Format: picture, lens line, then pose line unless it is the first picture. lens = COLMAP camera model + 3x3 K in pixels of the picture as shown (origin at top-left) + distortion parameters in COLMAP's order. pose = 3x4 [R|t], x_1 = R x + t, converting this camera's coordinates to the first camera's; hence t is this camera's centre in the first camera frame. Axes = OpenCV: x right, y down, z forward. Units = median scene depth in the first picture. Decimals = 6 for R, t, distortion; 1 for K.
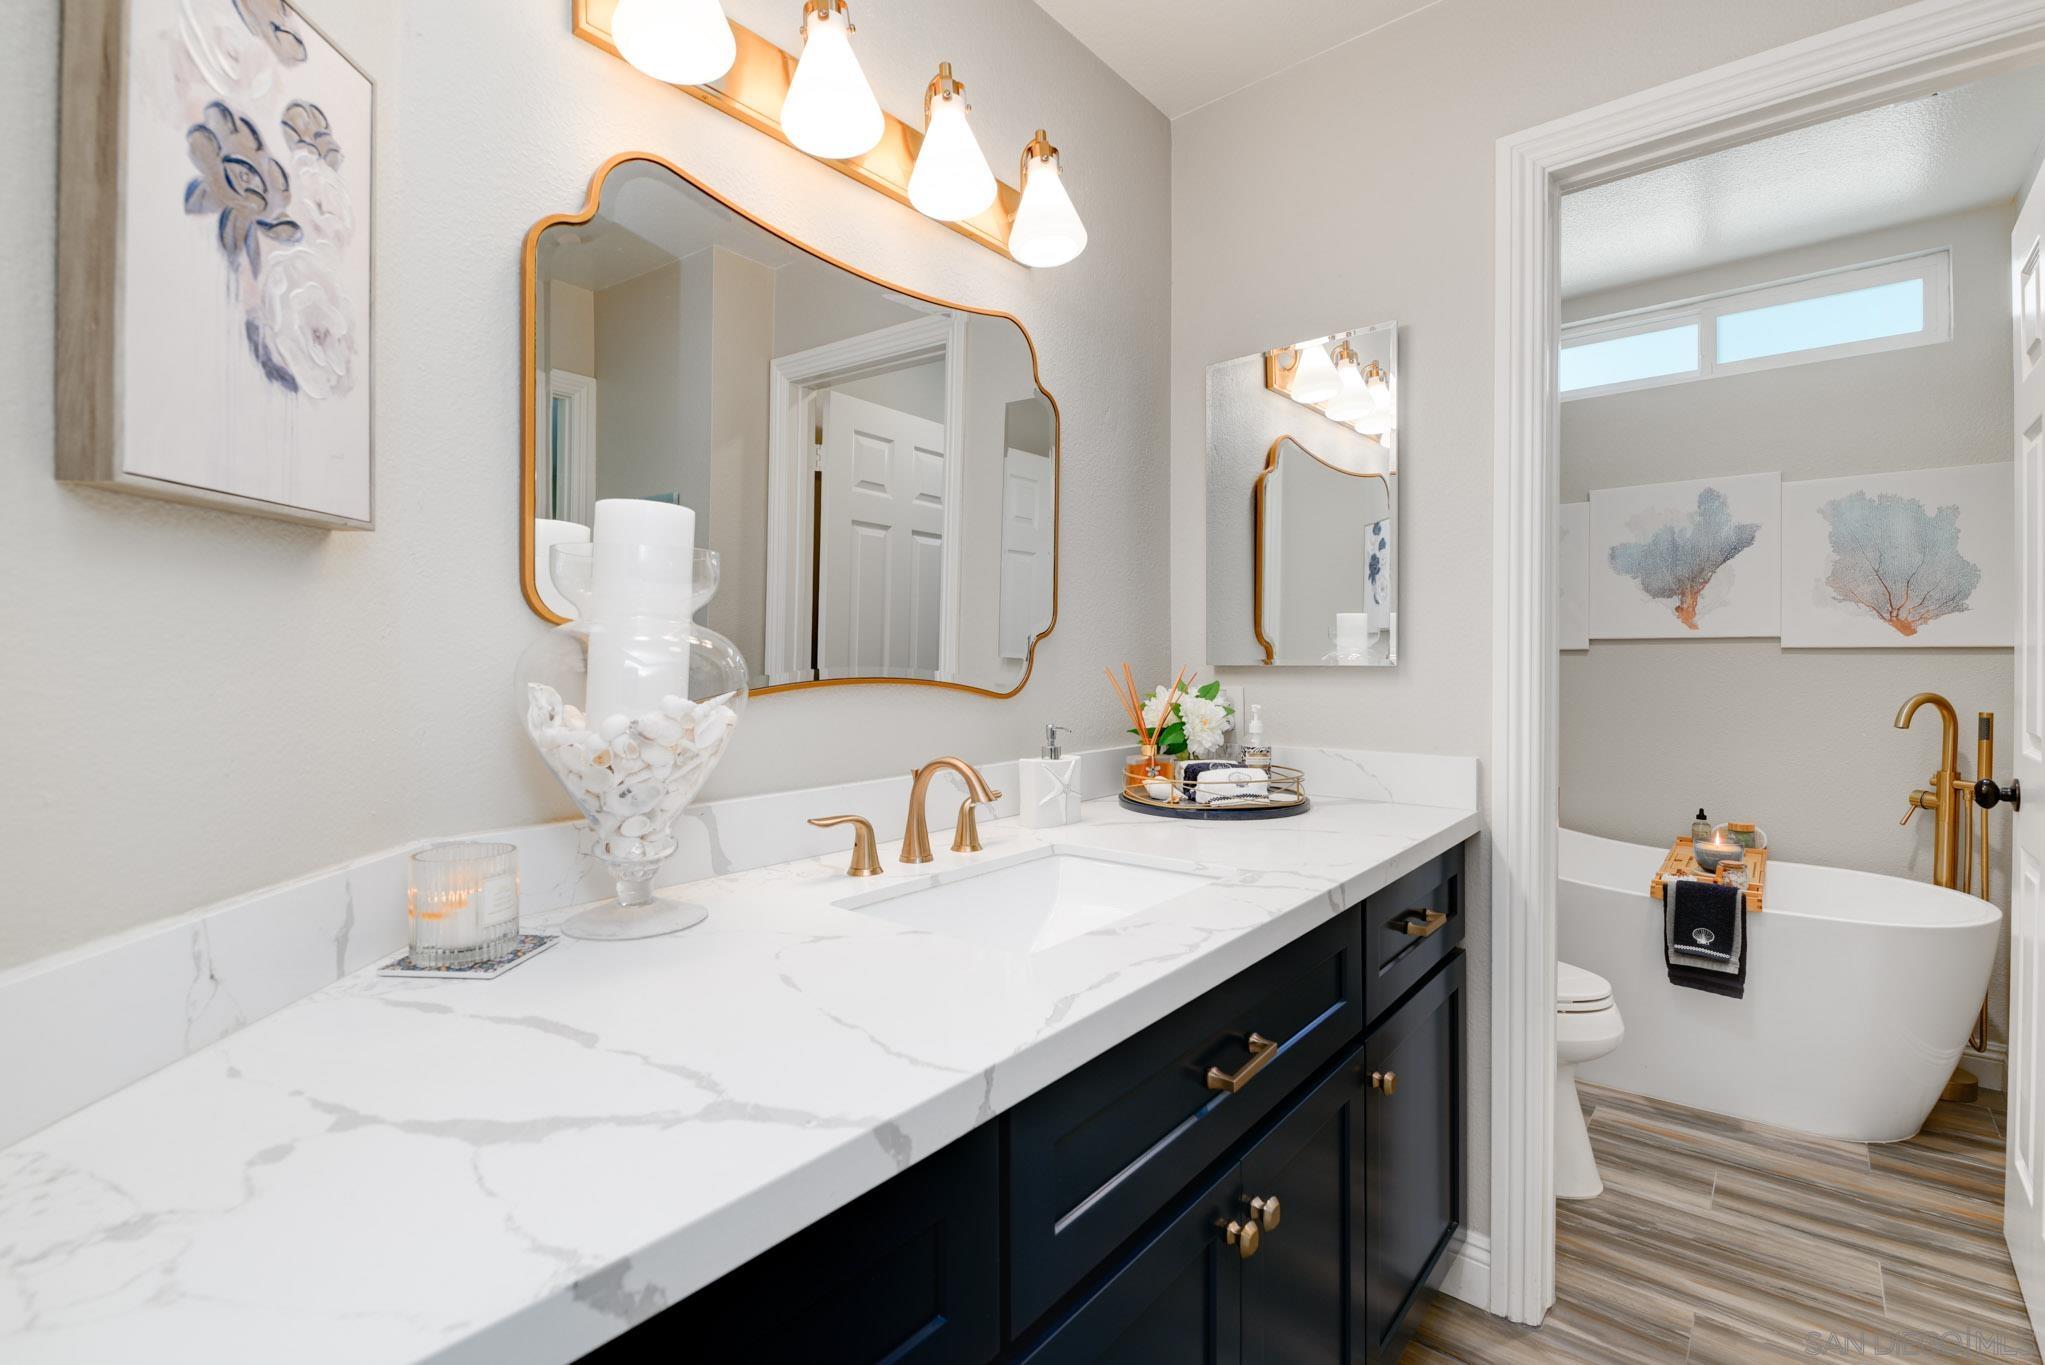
lens RADIAL K [[927.5, 0, 1022.8], [0, 927.5, 674.8], [0, 0, 1]] dist [-0.005548, -0.001316]
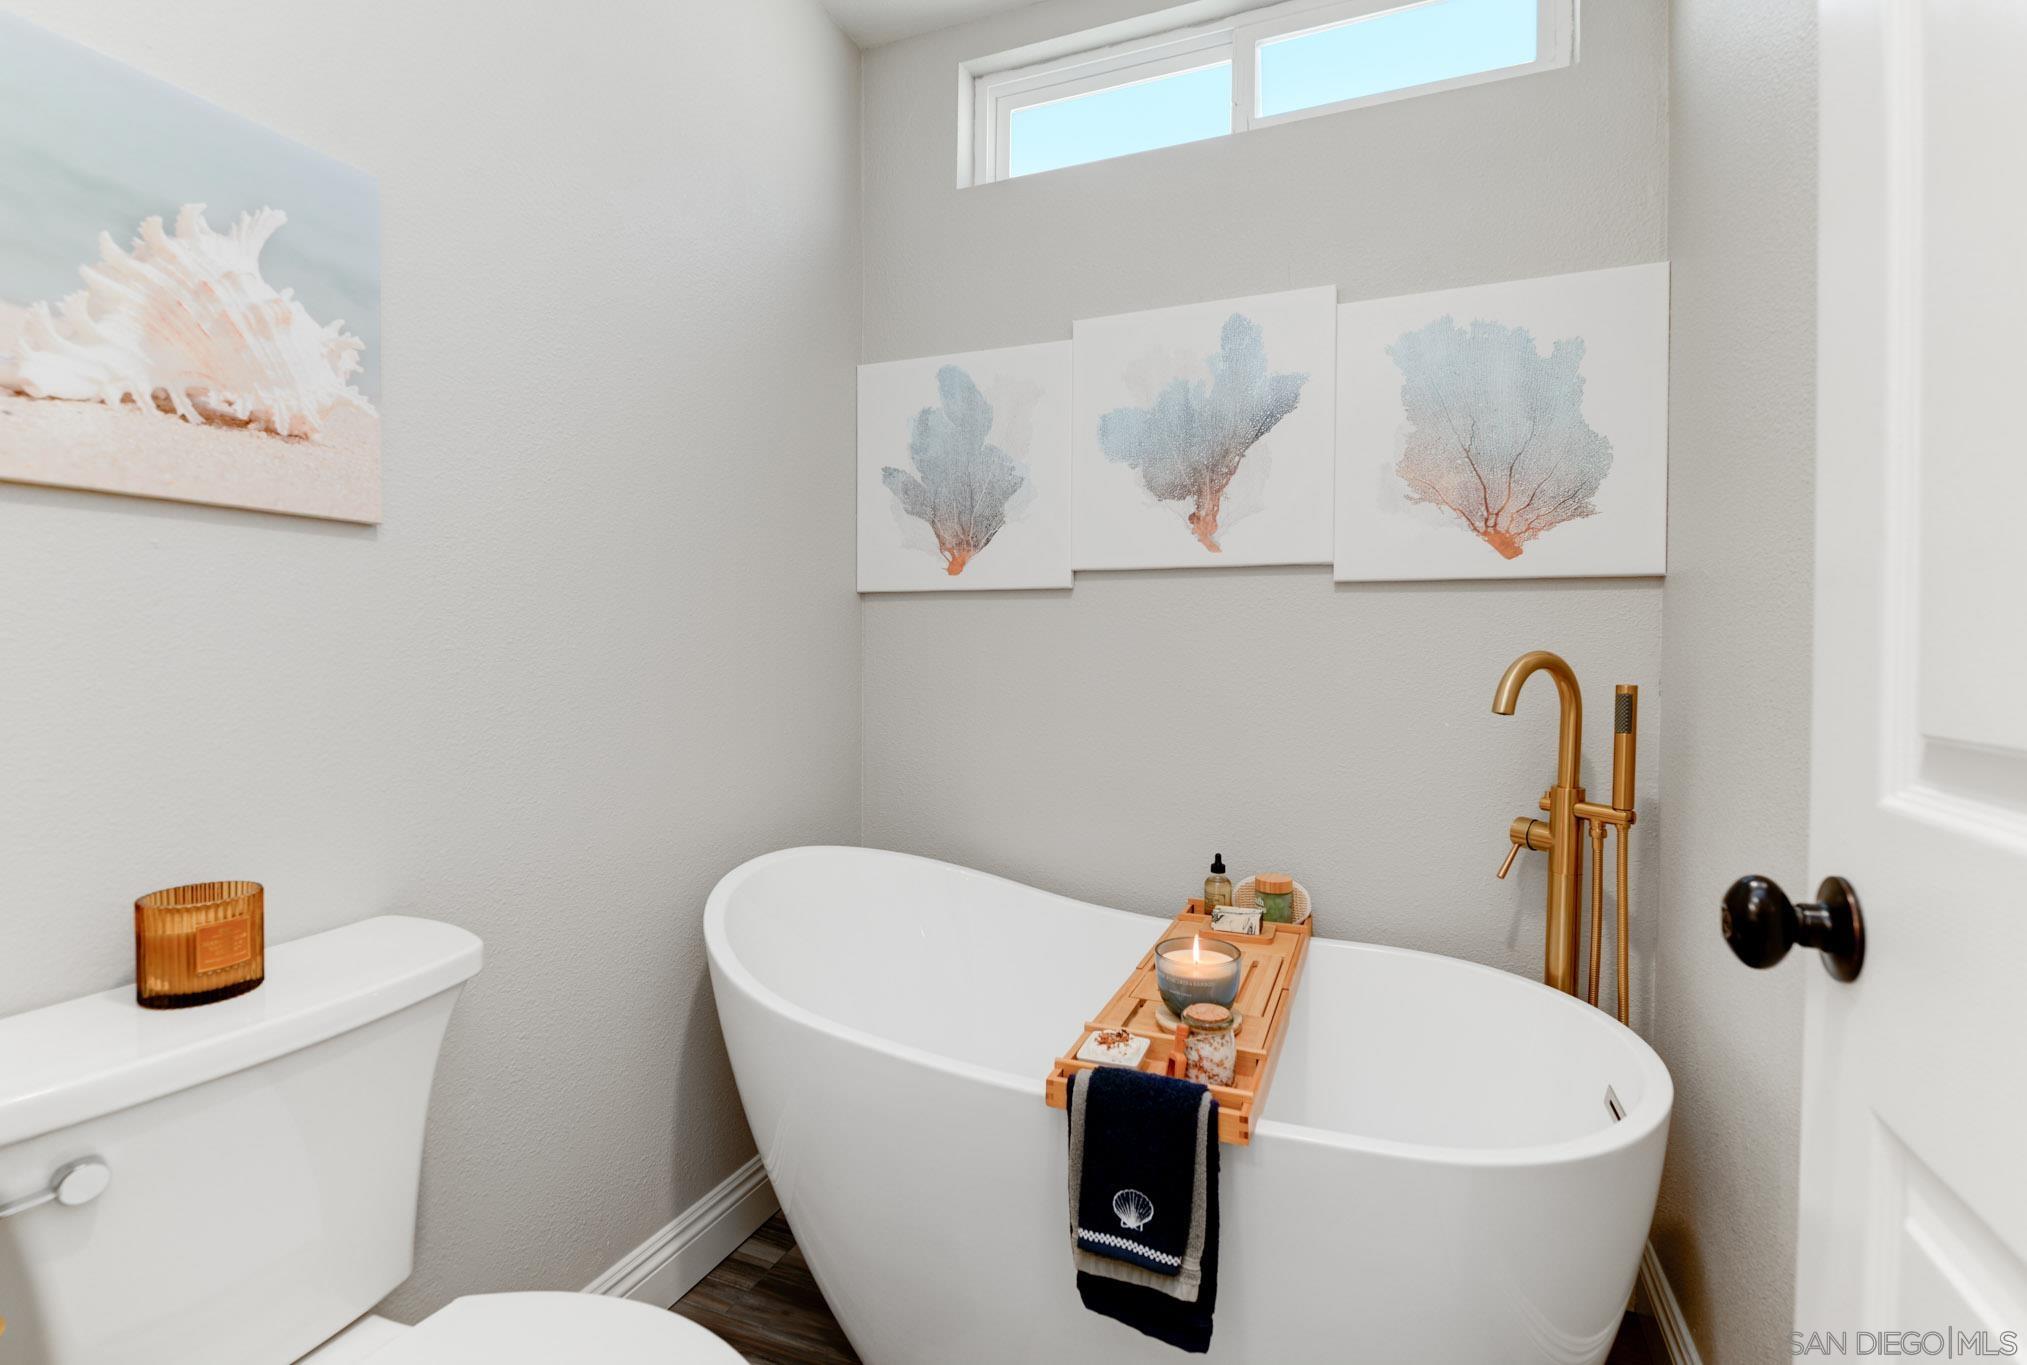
lens RADIAL K [[920.4, 0, 1012.9], [0, 920.4, 676.6], [0, 0, 1]] dist [-0.002626, -0.000543]
pose [[0.955995, -0.001519, 0.293380, 0.479742], [-0.002547, 0.999906, 0.013477, 0.026921], [-0.293373, -0.013631, 0.955901, 0.526346]]
